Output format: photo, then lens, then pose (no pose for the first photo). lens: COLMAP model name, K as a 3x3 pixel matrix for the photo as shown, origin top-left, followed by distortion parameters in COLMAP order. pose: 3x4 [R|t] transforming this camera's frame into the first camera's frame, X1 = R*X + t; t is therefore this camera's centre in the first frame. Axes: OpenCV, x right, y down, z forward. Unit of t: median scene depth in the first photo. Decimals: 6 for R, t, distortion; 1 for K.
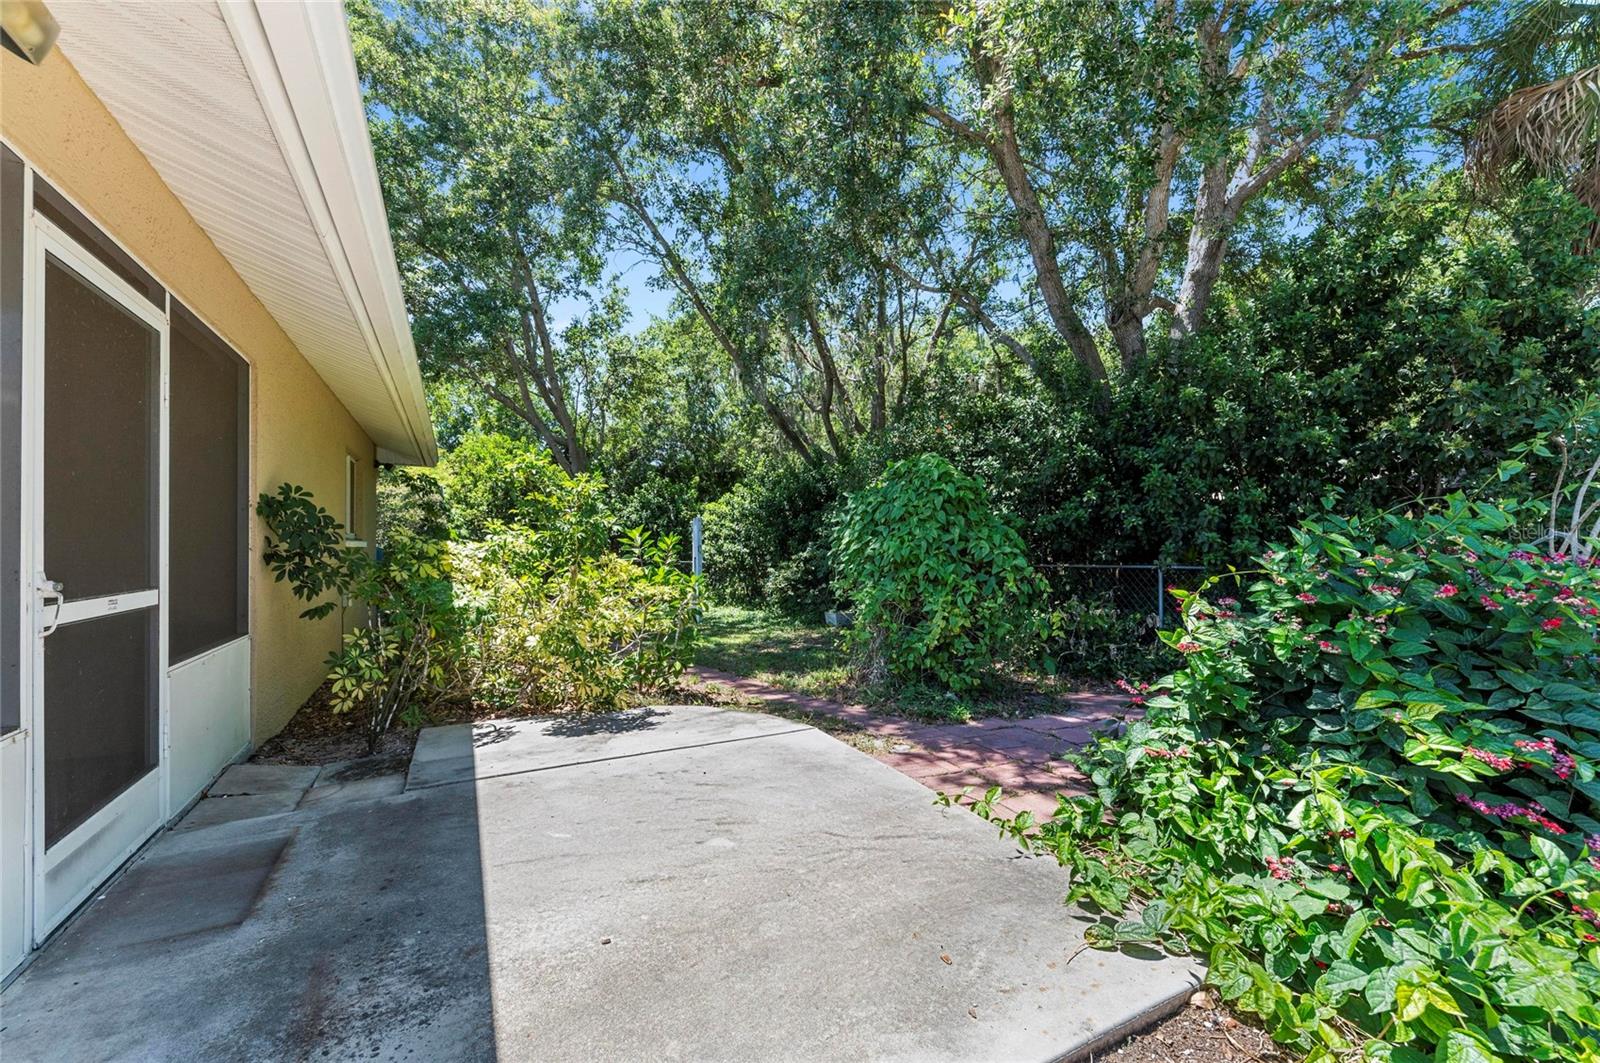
lens RADIAL K [[634.8, 0, 812.6], [0, 634.8, 544.0], [0, 0, 1]] dist [0.008734, -0.003769]
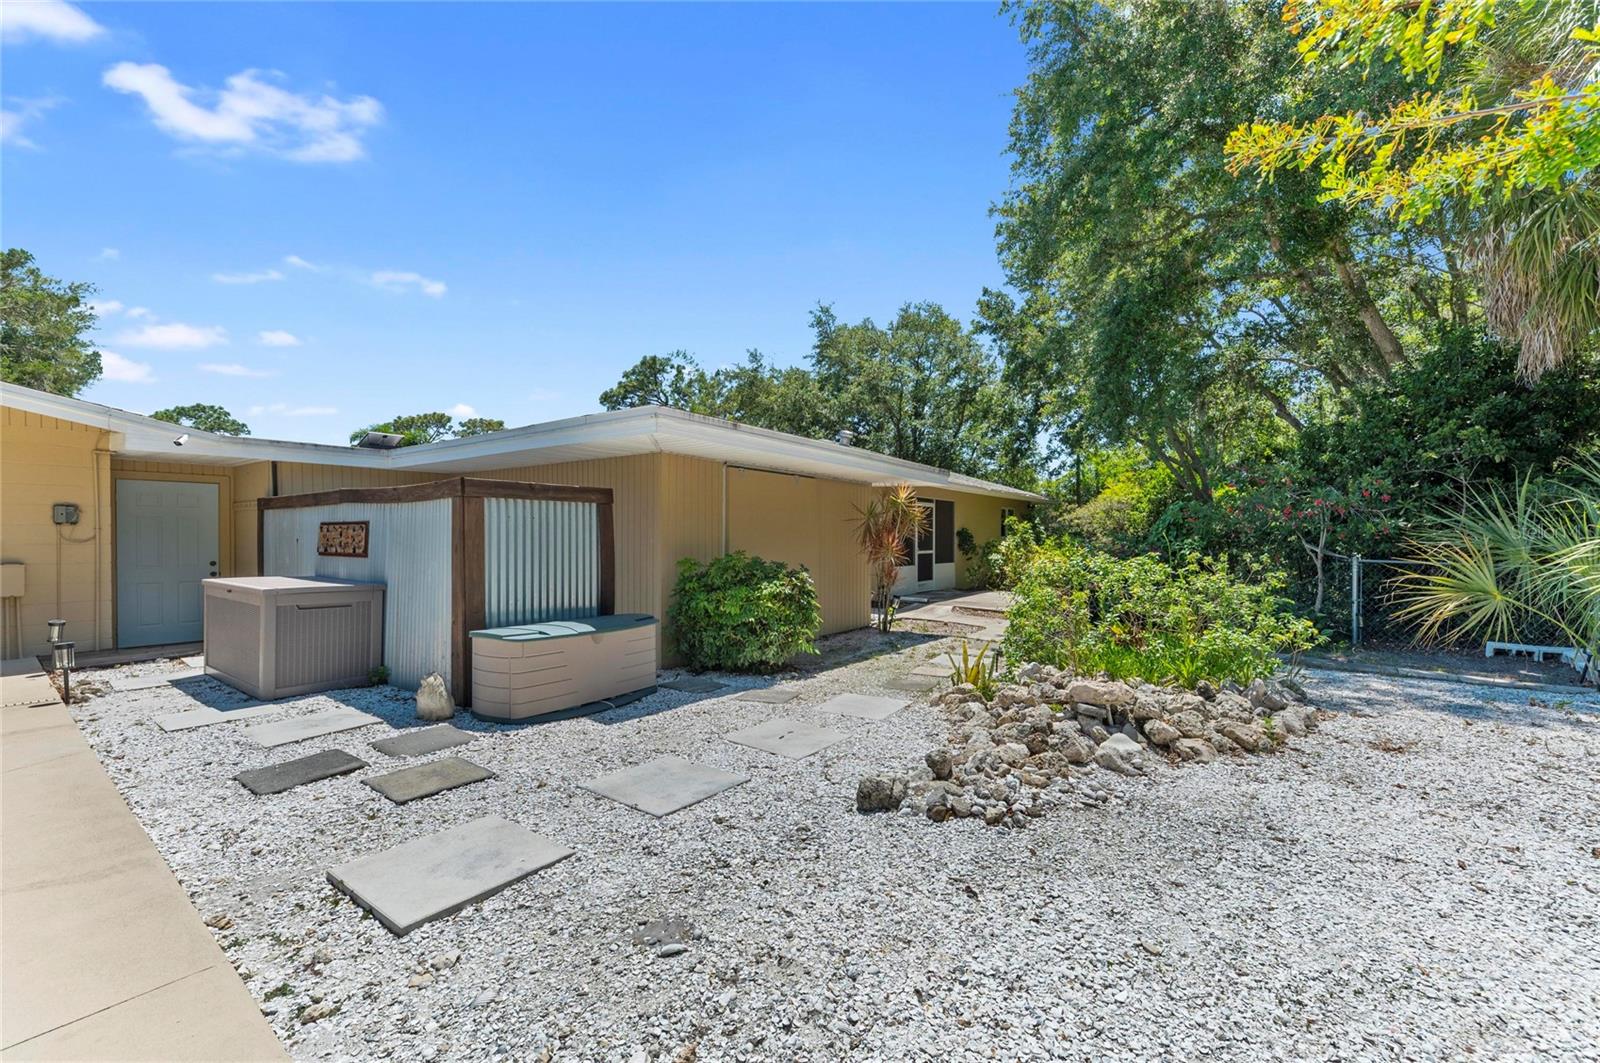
lens RADIAL K [[634.8, 0, 811.4], [0, 634.8, 541.2], [0, 0, 1]] dist [0.008734, -0.003769]
pose [[0.416062, 0.010615, -0.909274, 3.840566], [0.001183, 0.999925, 0.012215, -0.086655], [0.909335, -0.006158, 0.416019, -2.463867]]
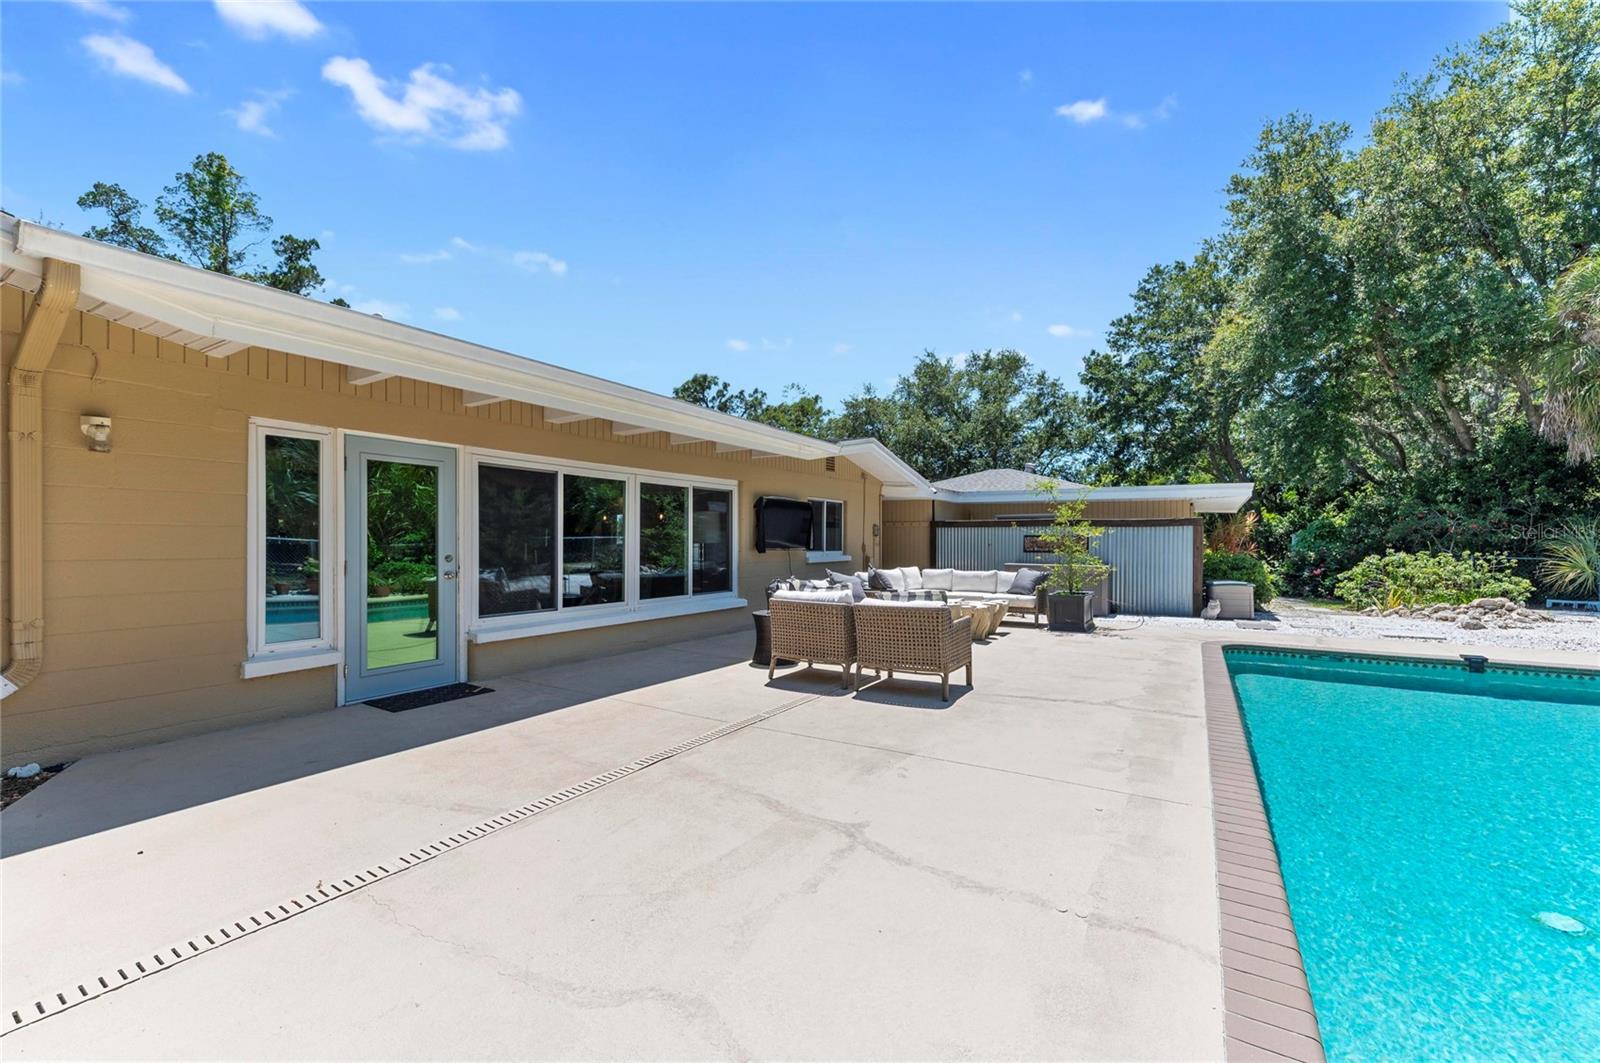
lens RADIAL K [[634.8, 0, 805.1], [0, 634.8, 545.1], [0, 0, 1]] dist [0.008734, -0.003769]
pose [[0.495063, 0.009934, -0.868800, 4.136584], [-0.001080, 0.999941, 0.010818, -0.107039], [0.868856, -0.004417, 0.495045, -7.112490]]
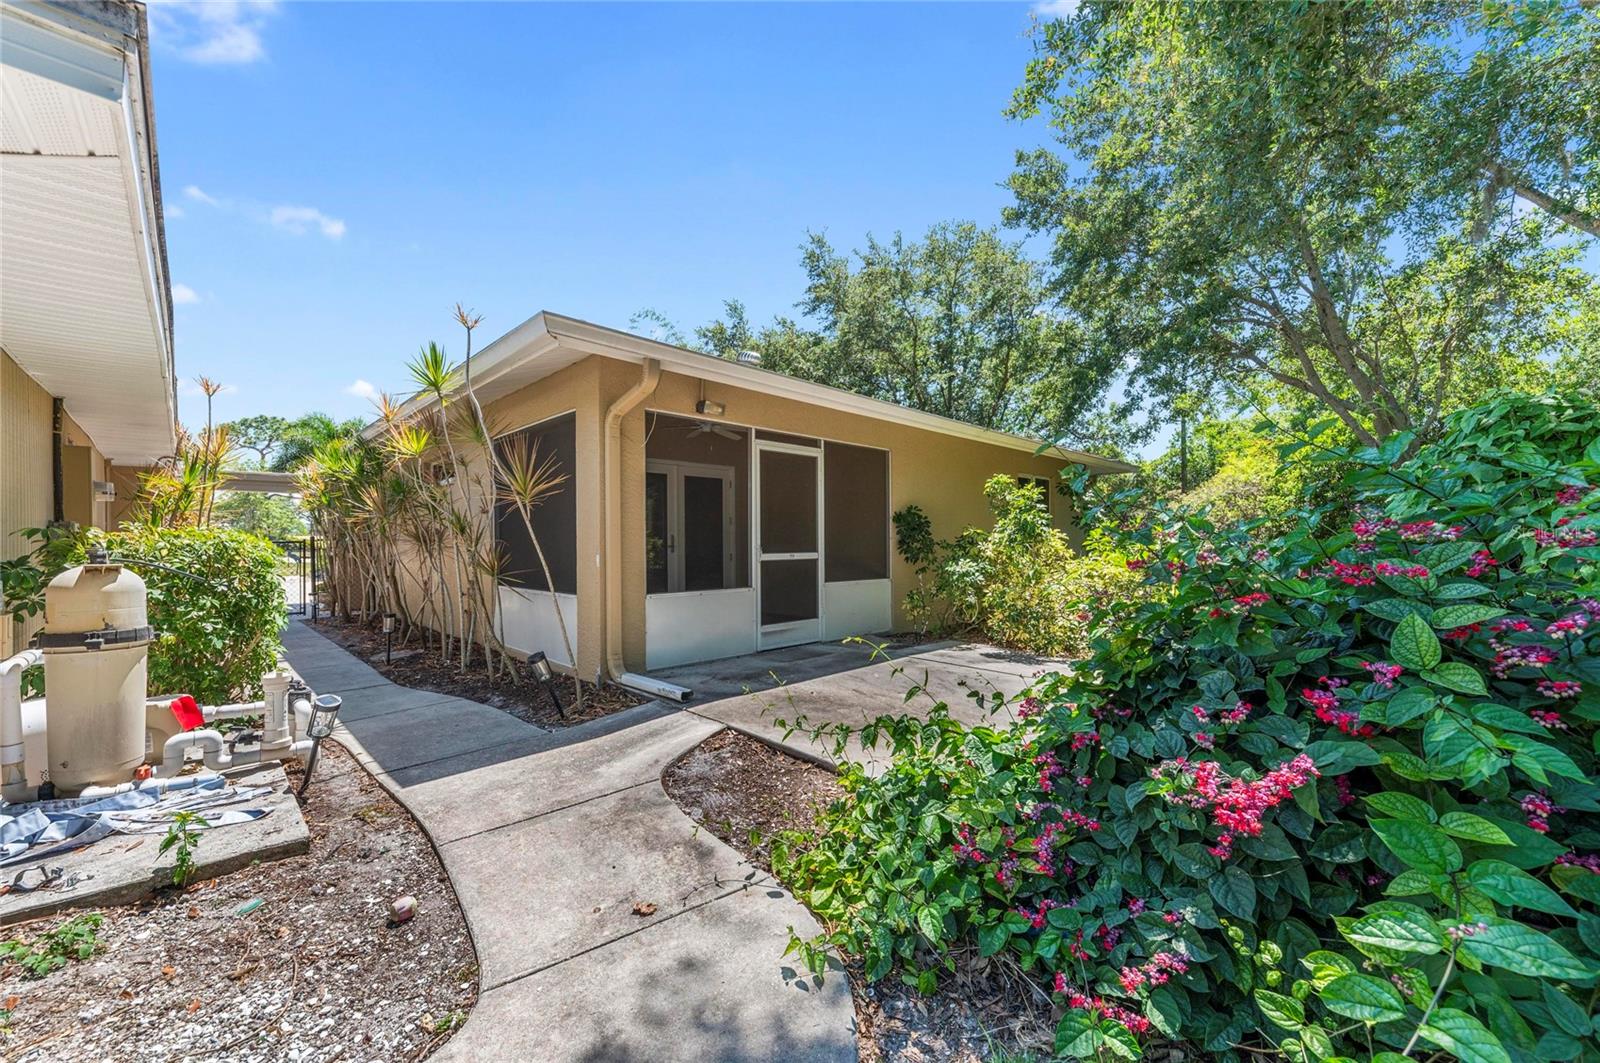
lens RADIAL K [[634.8, 0, 798.2], [0, 634.8, 532.8], [0, 0, 1]] dist [0.008734, -0.003769]
pose [[0.271742, -0.014062, -0.962267, 1.486354], [0.007594, 0.999893, -0.012467, 0.019218], [0.962340, -0.003919, 0.271819, 0.198428]]
